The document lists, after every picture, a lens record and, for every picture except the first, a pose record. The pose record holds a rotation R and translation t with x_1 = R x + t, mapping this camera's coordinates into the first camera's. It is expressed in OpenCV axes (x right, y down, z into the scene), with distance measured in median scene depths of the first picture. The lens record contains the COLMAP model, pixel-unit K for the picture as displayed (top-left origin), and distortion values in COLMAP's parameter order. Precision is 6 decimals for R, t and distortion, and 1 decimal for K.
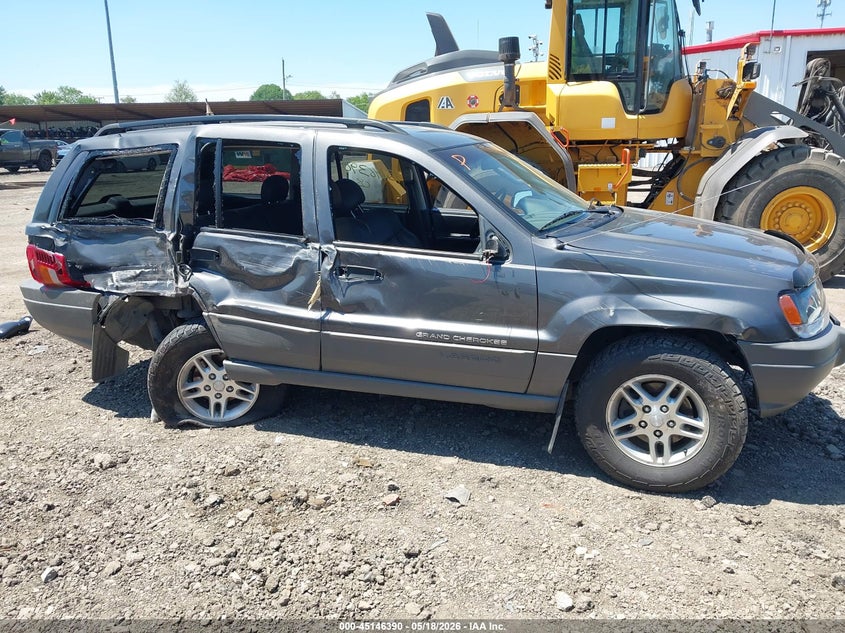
lens RADIAL K [[659.2, 0, 423.5], [0, 659.2, 317.1], [0, 0, 1]] dist [0.044680, -0.072189]
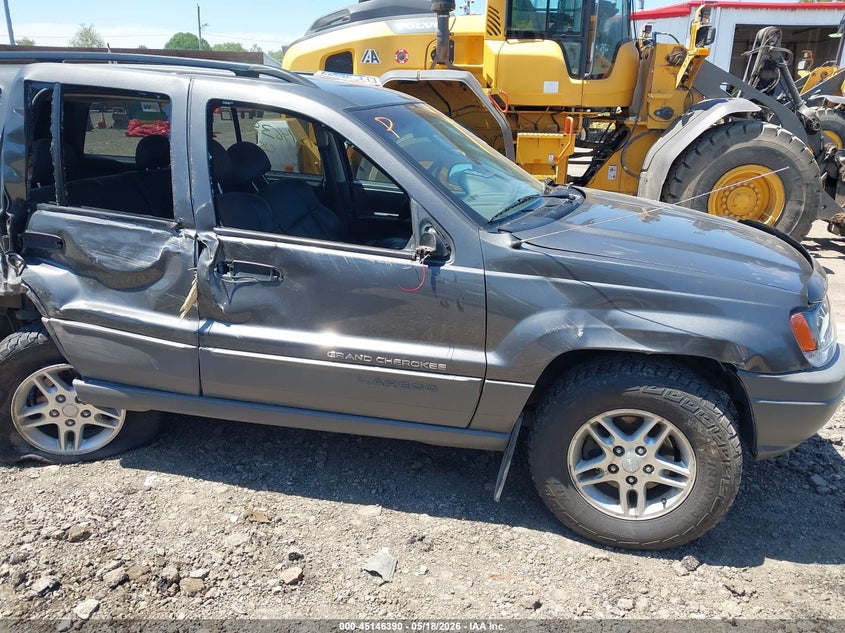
lens RADIAL K [[659.2, 0, 427.1], [0, 659.2, 310.9], [0, 0, 1]] dist [0.044680, -0.072189]
pose [[0.993276, 0.002612, 0.115742, 0.014774], [-0.007843, 0.998967, 0.044762, -0.055931], [-0.115506, -0.045369, 0.992270, 0.222332]]
